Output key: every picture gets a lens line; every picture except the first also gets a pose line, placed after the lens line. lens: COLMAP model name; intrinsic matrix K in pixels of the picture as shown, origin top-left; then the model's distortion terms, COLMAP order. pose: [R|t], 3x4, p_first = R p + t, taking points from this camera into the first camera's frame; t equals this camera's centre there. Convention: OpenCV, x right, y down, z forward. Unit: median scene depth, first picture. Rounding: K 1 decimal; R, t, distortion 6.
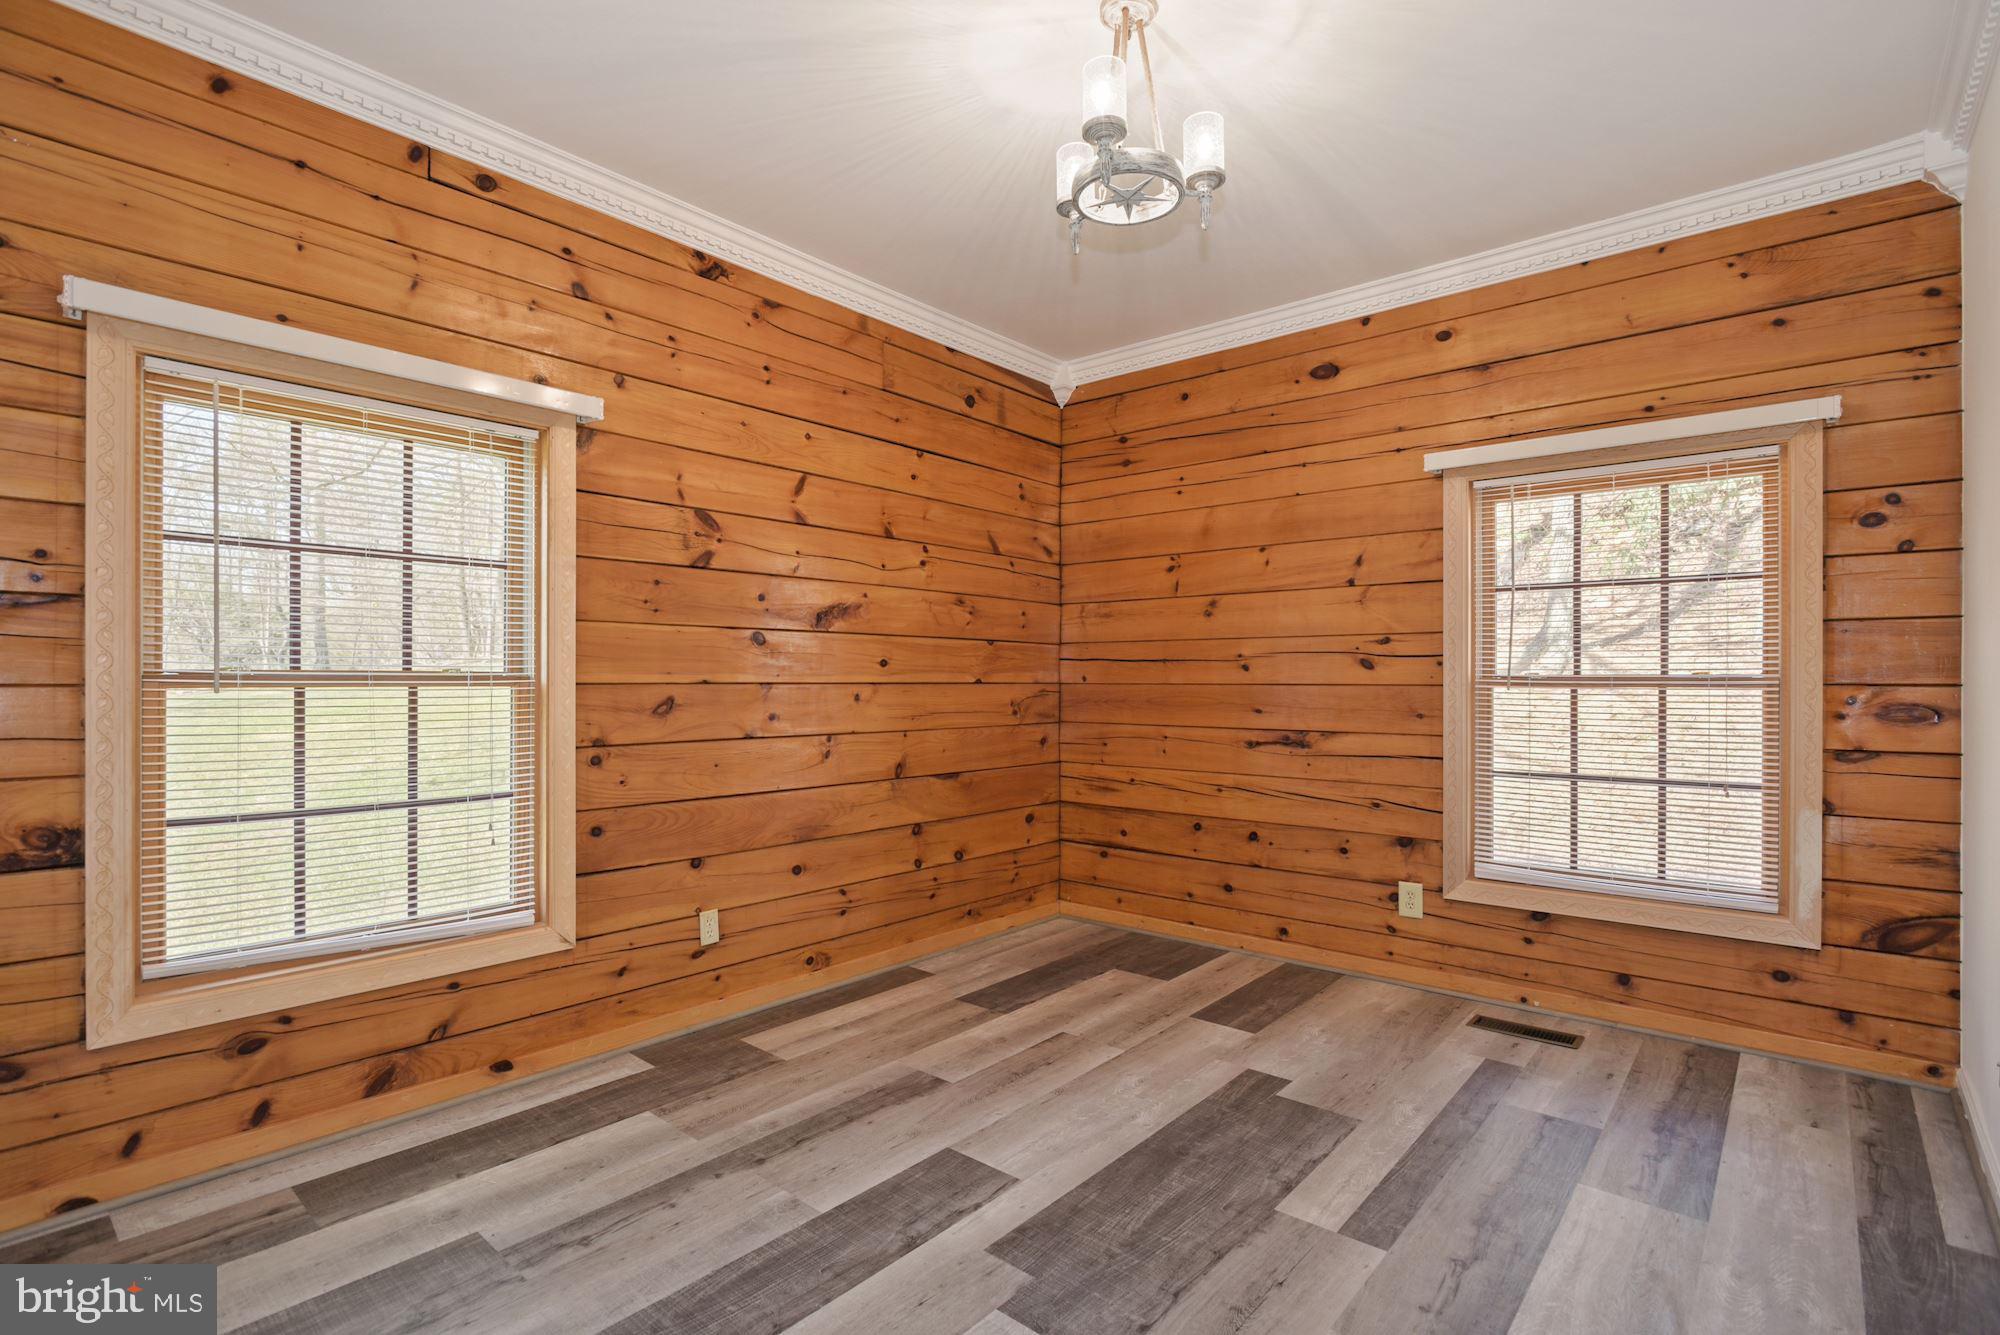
lens RADIAL K [[958.7, 0, 996.3], [0, 958.7, 677.4], [0, 0, 1]] dist [-0.005189, -0.000839]
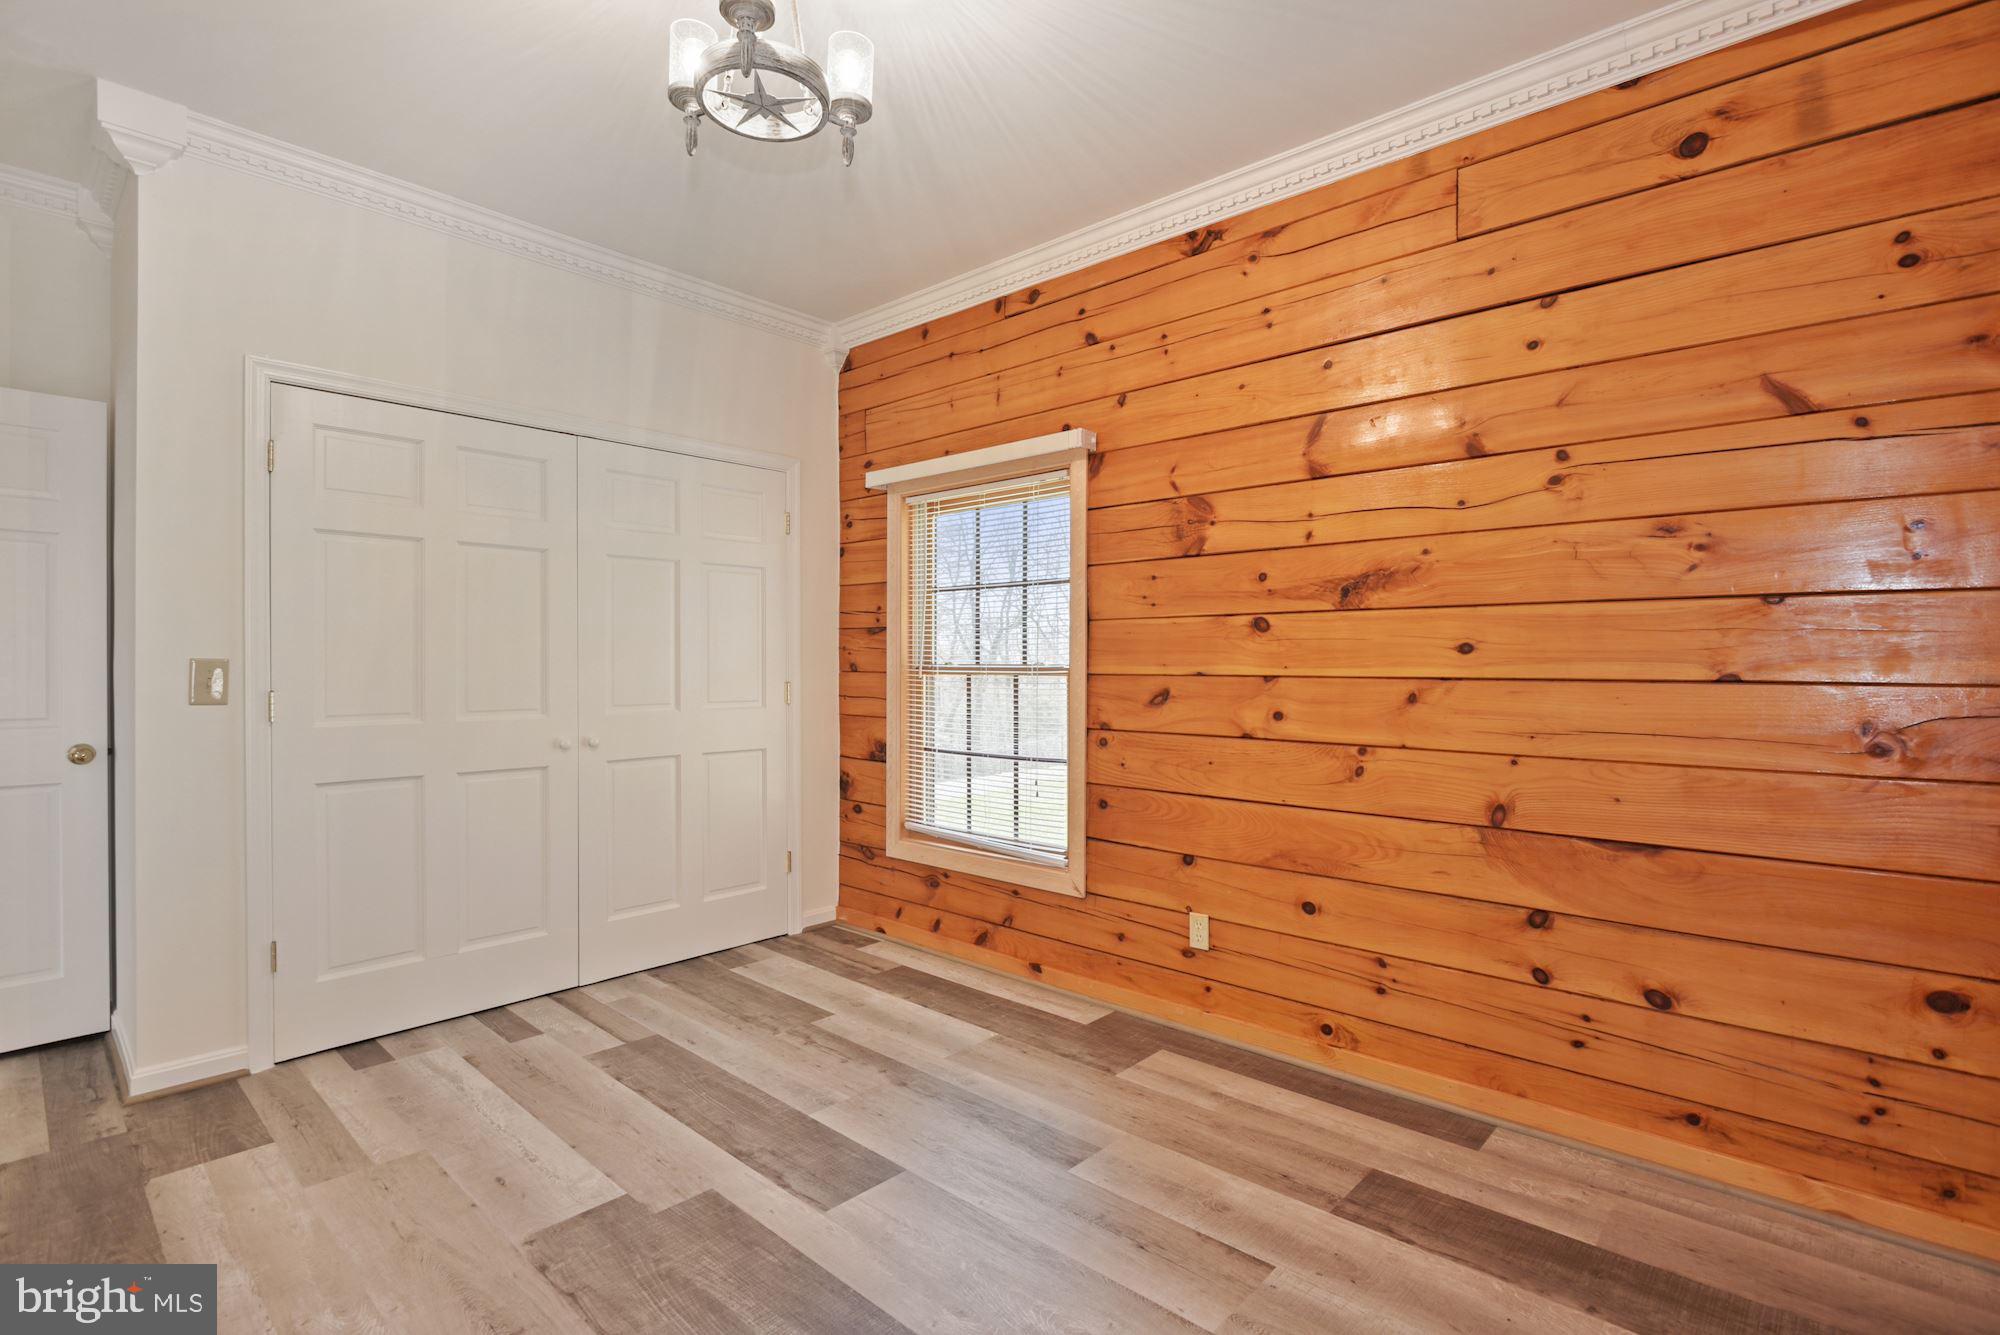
lens RADIAL K [[933.2, 0, 994.6], [0, 933.2, 666.7], [0, 0, 1]] dist [-0.016050, 0.000335]
pose [[-0.028469, -0.002610, -0.999591, 0.669939], [-0.003172, 0.999992, -0.002520, 0.000438], [0.999590, 0.003099, -0.028477, 0.868778]]
